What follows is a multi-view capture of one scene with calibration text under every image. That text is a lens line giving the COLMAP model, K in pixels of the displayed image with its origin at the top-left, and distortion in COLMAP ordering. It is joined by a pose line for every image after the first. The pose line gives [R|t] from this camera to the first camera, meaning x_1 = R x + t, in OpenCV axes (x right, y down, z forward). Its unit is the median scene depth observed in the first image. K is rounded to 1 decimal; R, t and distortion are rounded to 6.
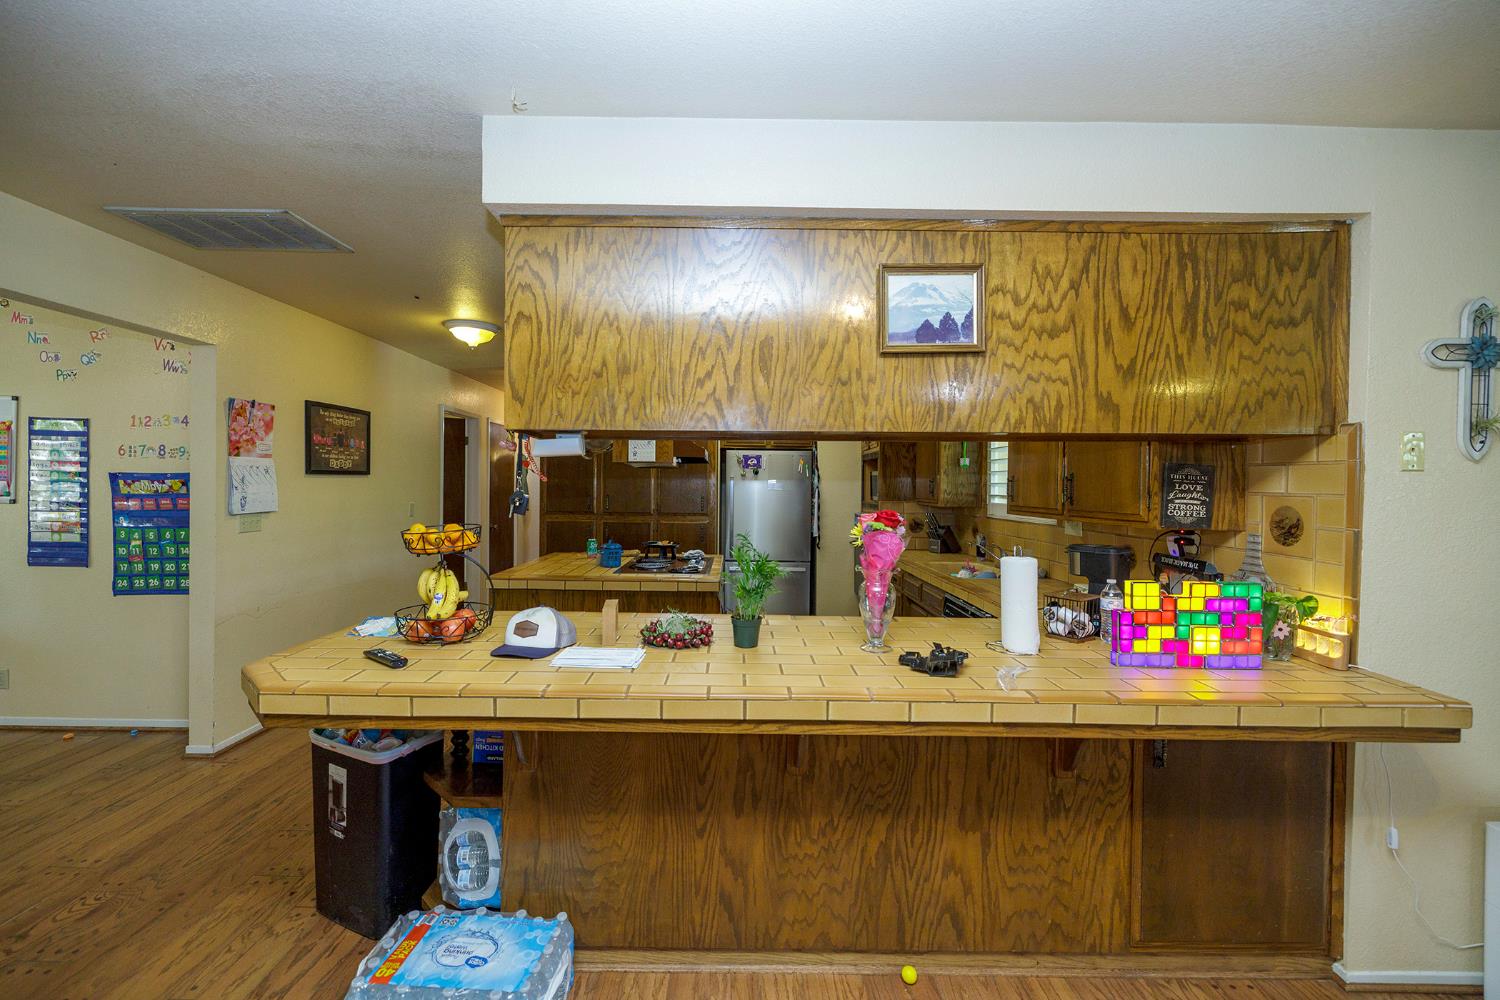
lens RADIAL K [[627.0, 0, 739.4], [0, 627.0, 495.5], [0, 0, 1]] dist [-0.001298, -0.000391]
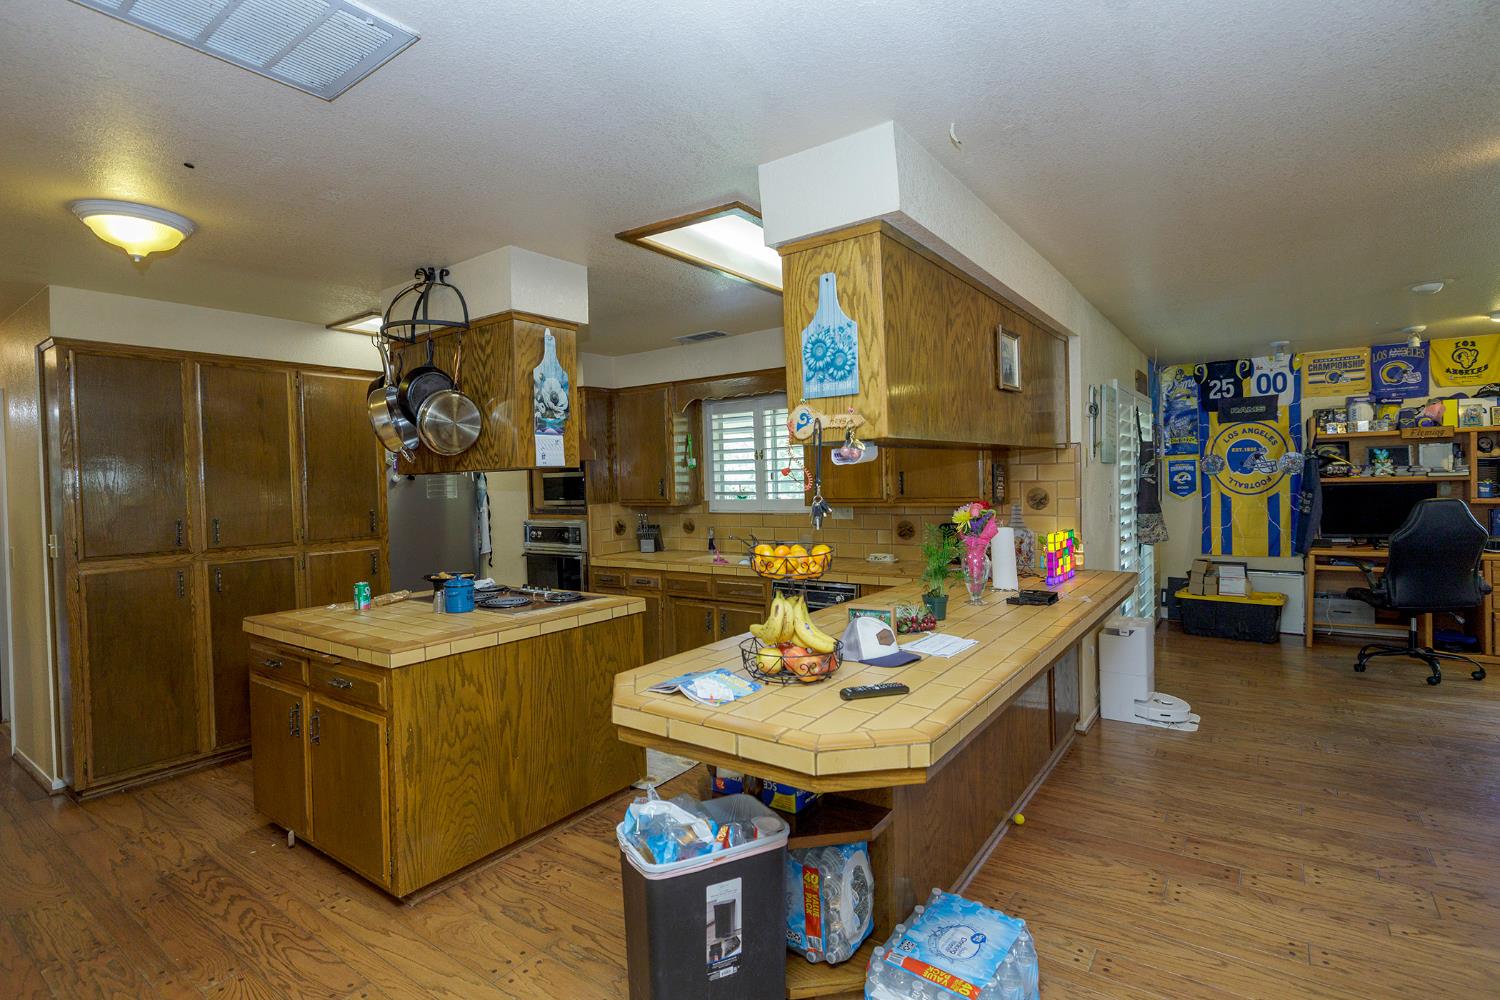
lens RADIAL K [[721.2, 0, 741.7], [0, 721.2, 493.5], [0, 0, 1]] dist [-0.004215, 0.000215]
pose [[0.592206, -0.041181, 0.804734, -0.498873], [0.045861, 0.998797, 0.017362, -0.015602], [-0.804481, 0.026624, 0.593382, 0.178693]]
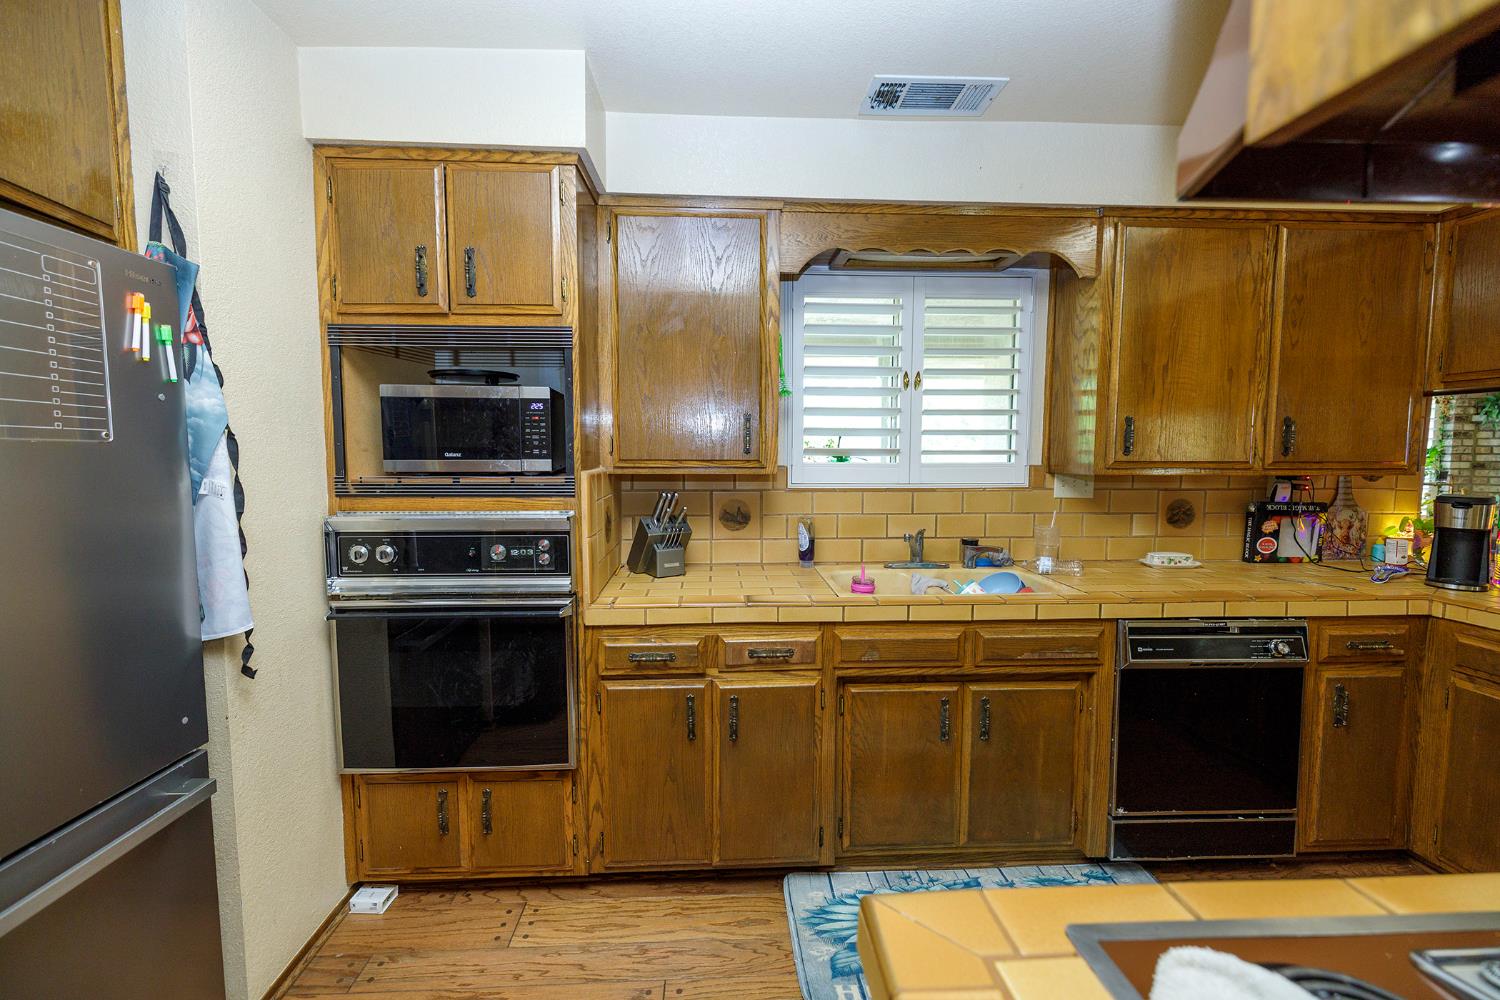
lens RADIAL K [[627.0, 0, 741.2], [0, 627.0, 499.0], [0, 0, 1]] dist [-0.001298, -0.000391]
pose [[-0.034470, -0.083167, 0.995939, -0.138654], [0.016225, 0.996354, 0.083763, -0.003309], [-0.999274, 0.019046, -0.032995, 0.909503]]
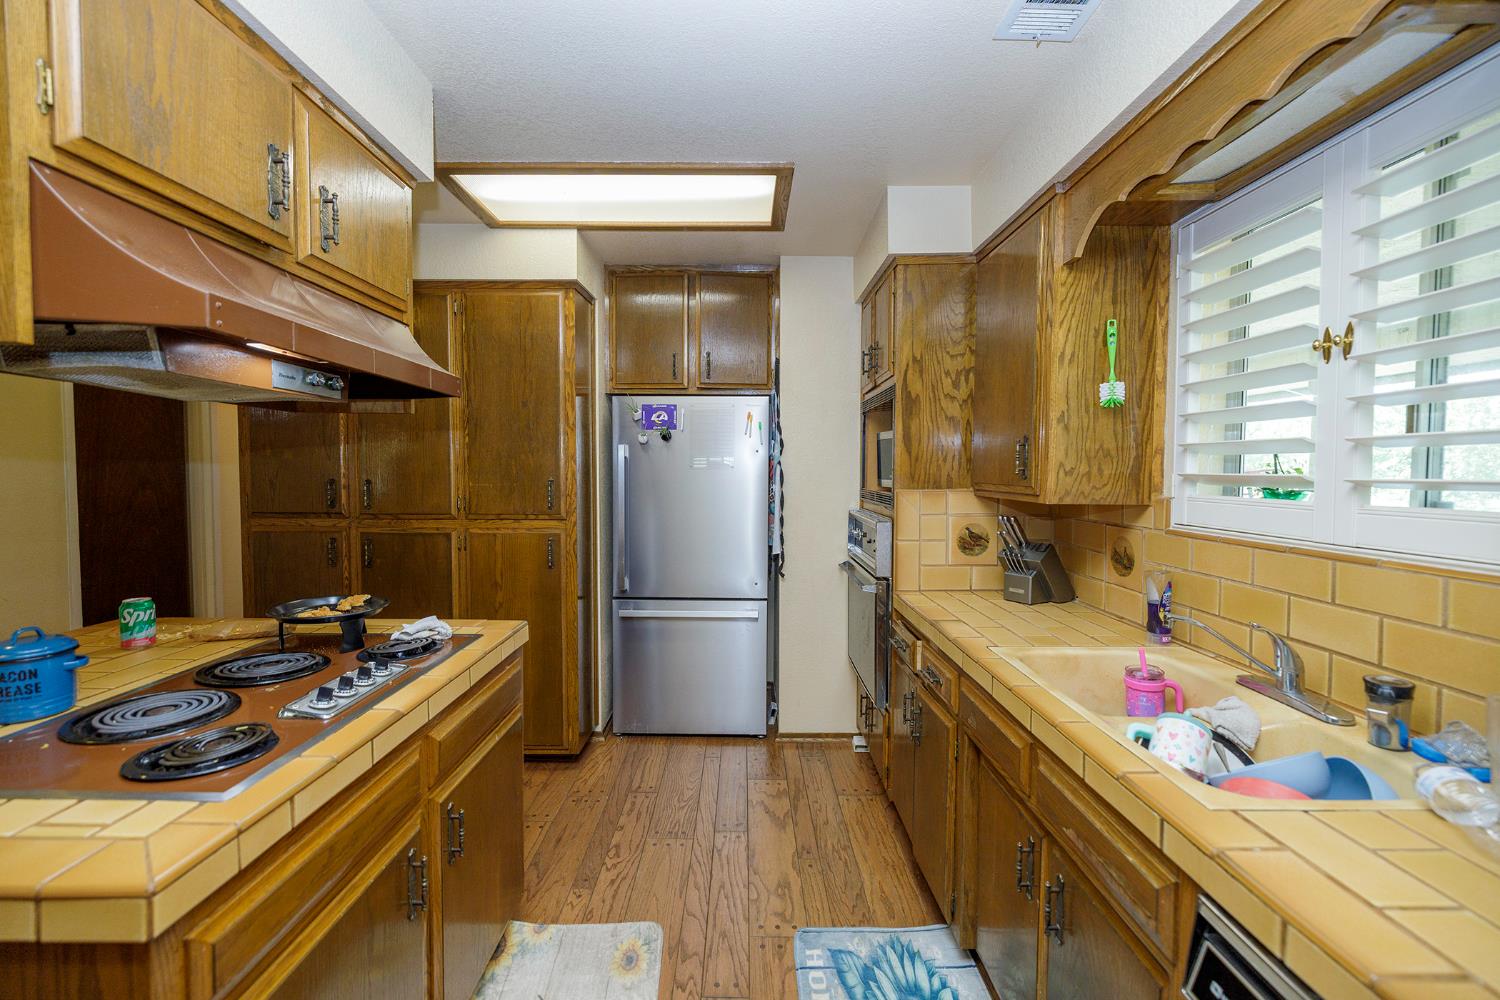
lens RADIAL K [[627.0, 0, 742.2], [0, 627.0, 496.6], [0, 0, 1]] dist [-0.001298, -0.000391]
pose [[0.999955, -0.005144, -0.007937, 0.108505], [0.005353, 0.999634, 0.026533, 0.001160], [0.007798, -0.026574, 0.999616, 0.515213]]
